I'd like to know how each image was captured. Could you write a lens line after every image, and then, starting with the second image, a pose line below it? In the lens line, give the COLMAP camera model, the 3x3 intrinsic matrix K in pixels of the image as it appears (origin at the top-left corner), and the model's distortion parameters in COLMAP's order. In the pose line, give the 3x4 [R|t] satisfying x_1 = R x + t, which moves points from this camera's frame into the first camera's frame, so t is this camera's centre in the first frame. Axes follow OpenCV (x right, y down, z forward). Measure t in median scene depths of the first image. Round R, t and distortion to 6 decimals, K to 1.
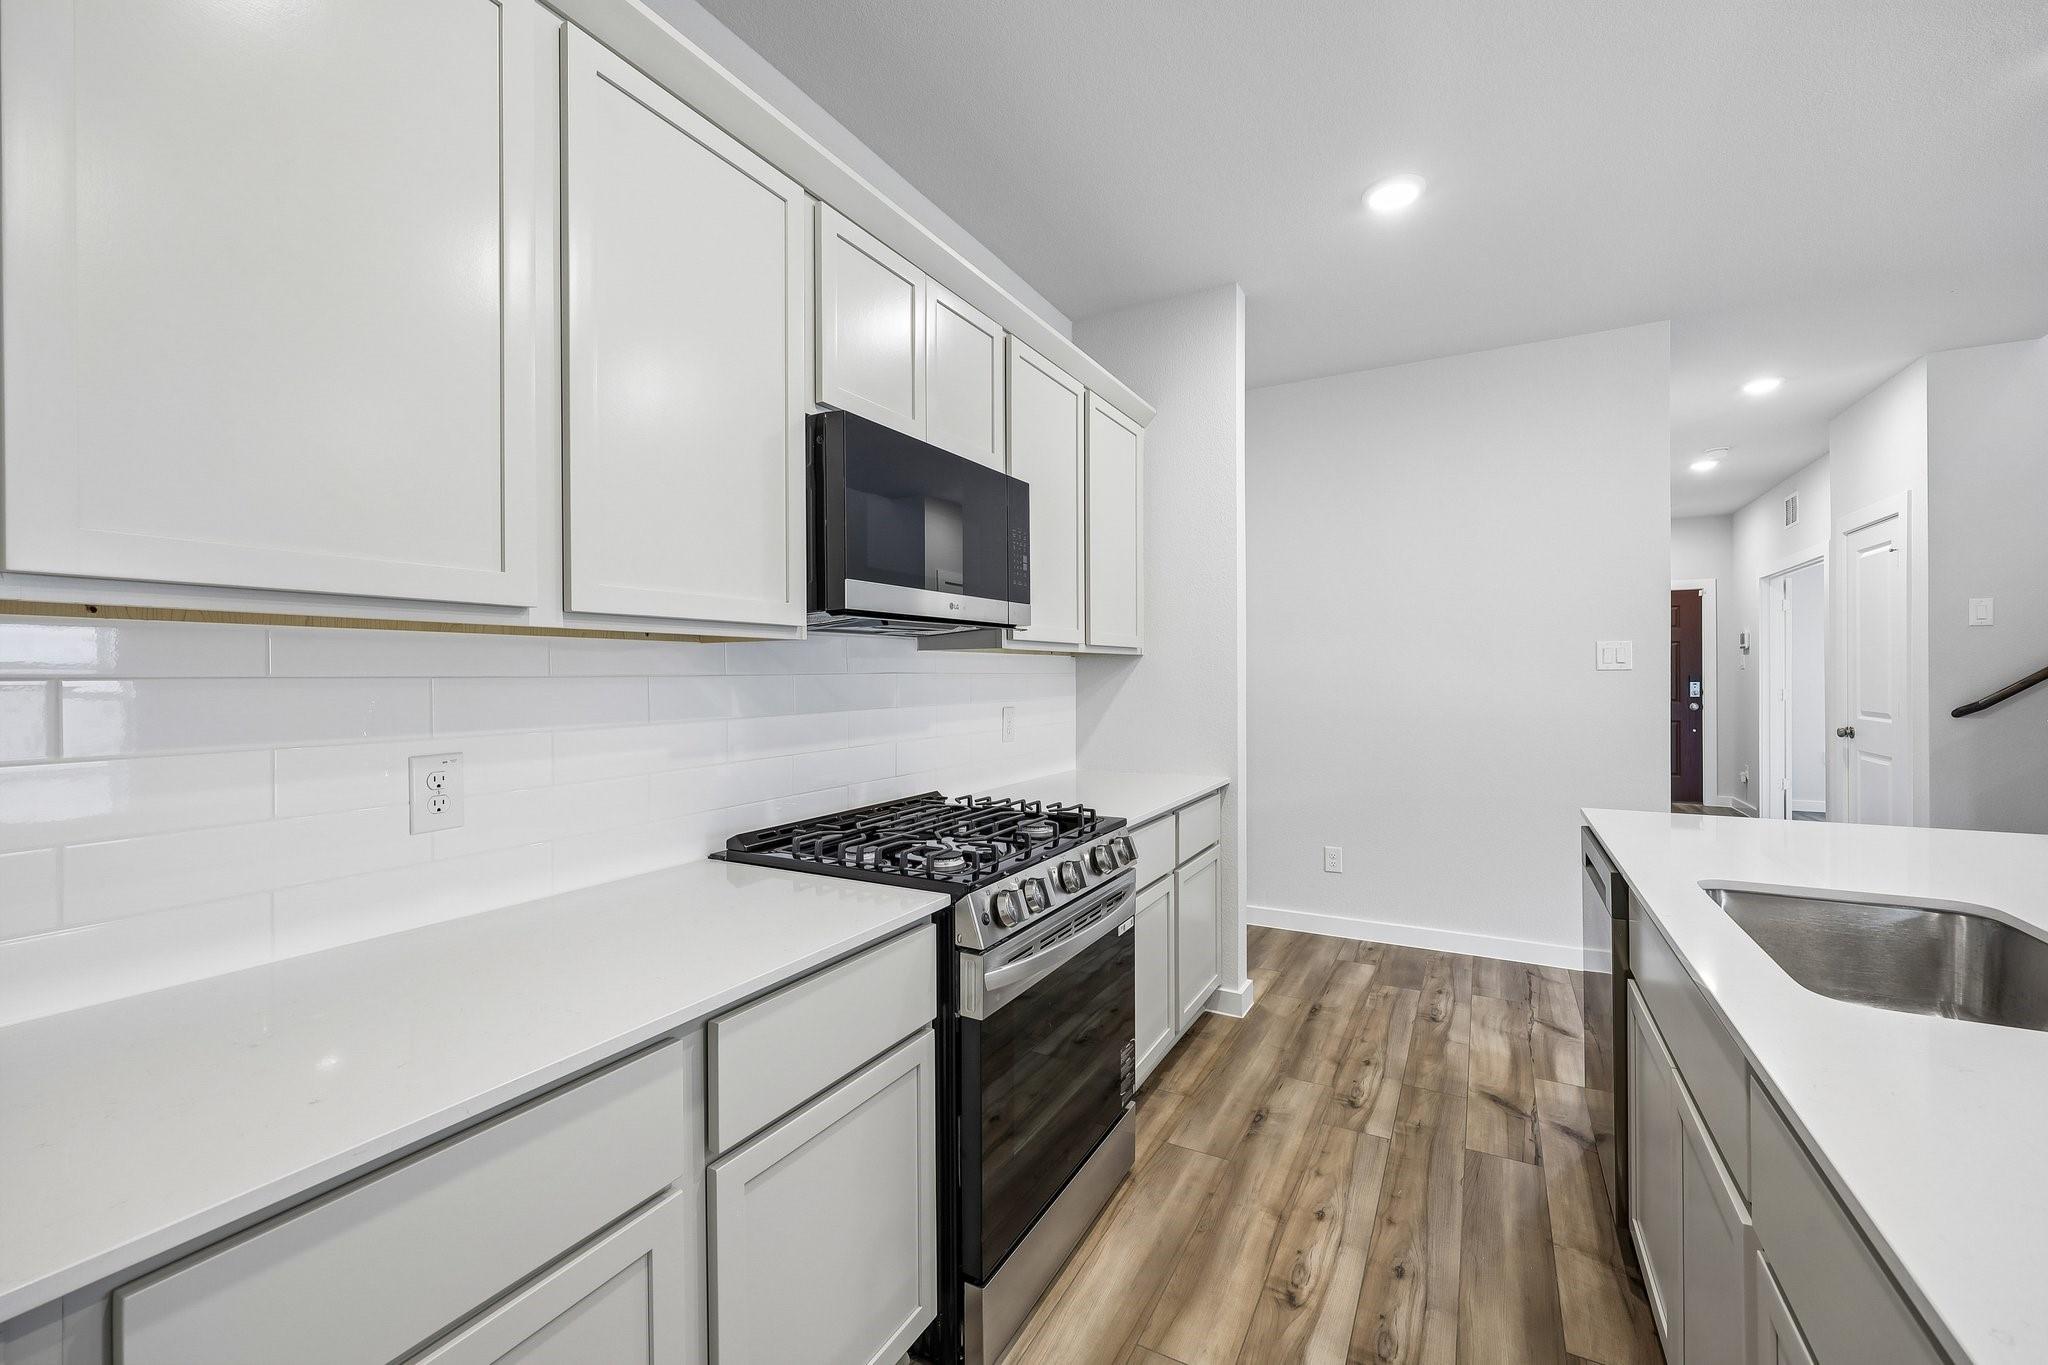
lens RADIAL K [[831.6, 0, 1026.5], [0, 831.6, 678.2], [0, 0, 1]] dist [-0.001015, -0.000235]
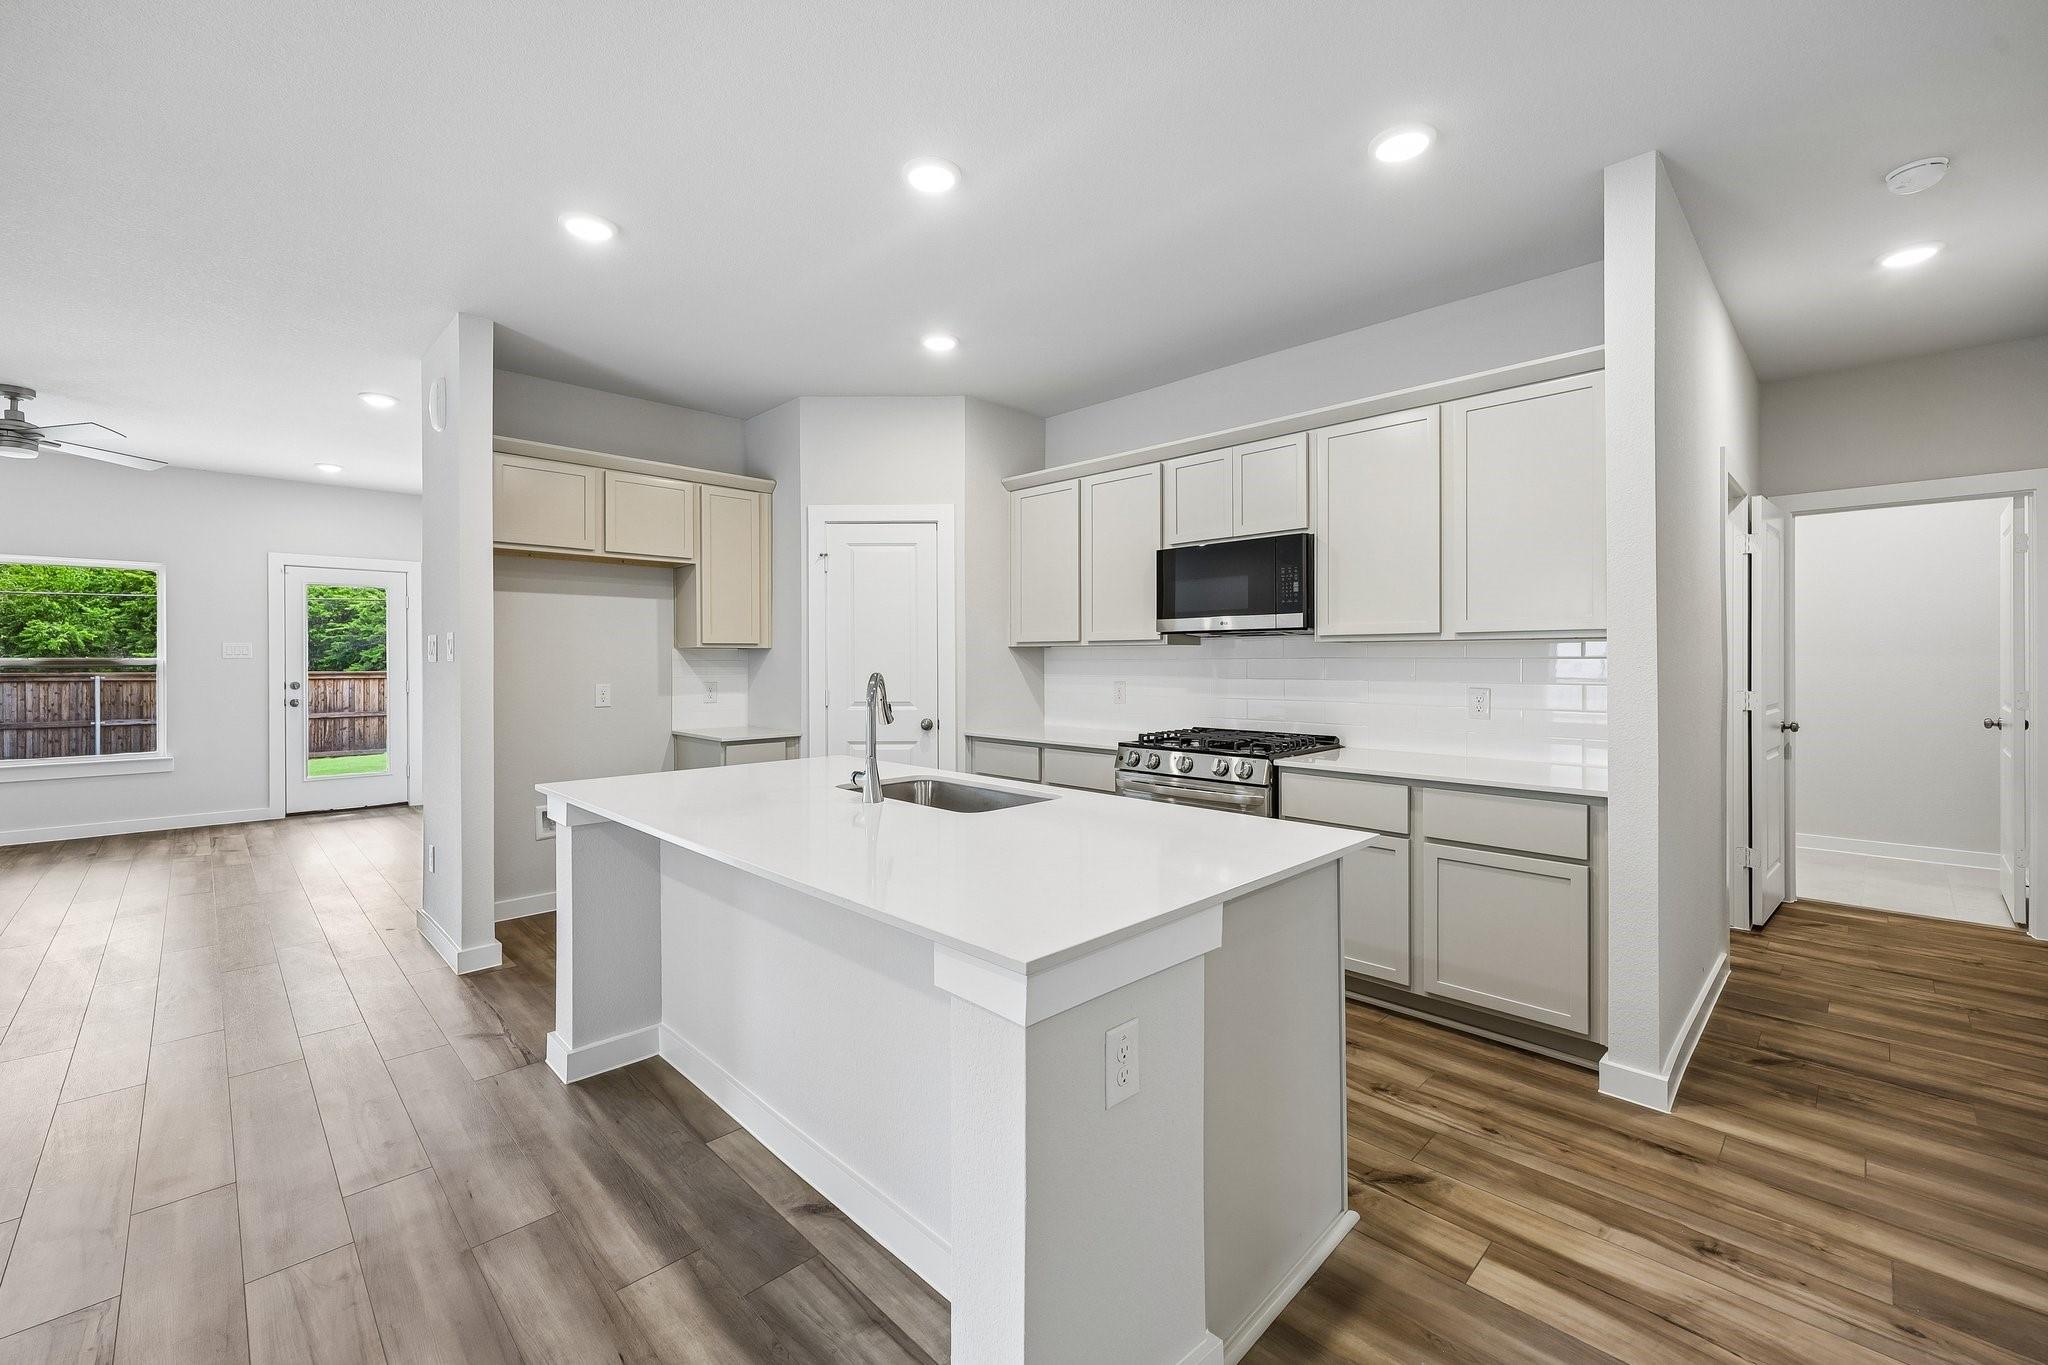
lens RADIAL K [[831.6, 0, 1025.0], [0, 831.6, 665.2], [0, 0, 1]] dist [-0.001015, -0.000235]
pose [[-0.282423, 0.013021, -0.959202, 1.303262], [-0.000414, 0.999906, 0.013695, -0.012477], [0.959290, 0.004265, -0.282391, 0.770453]]
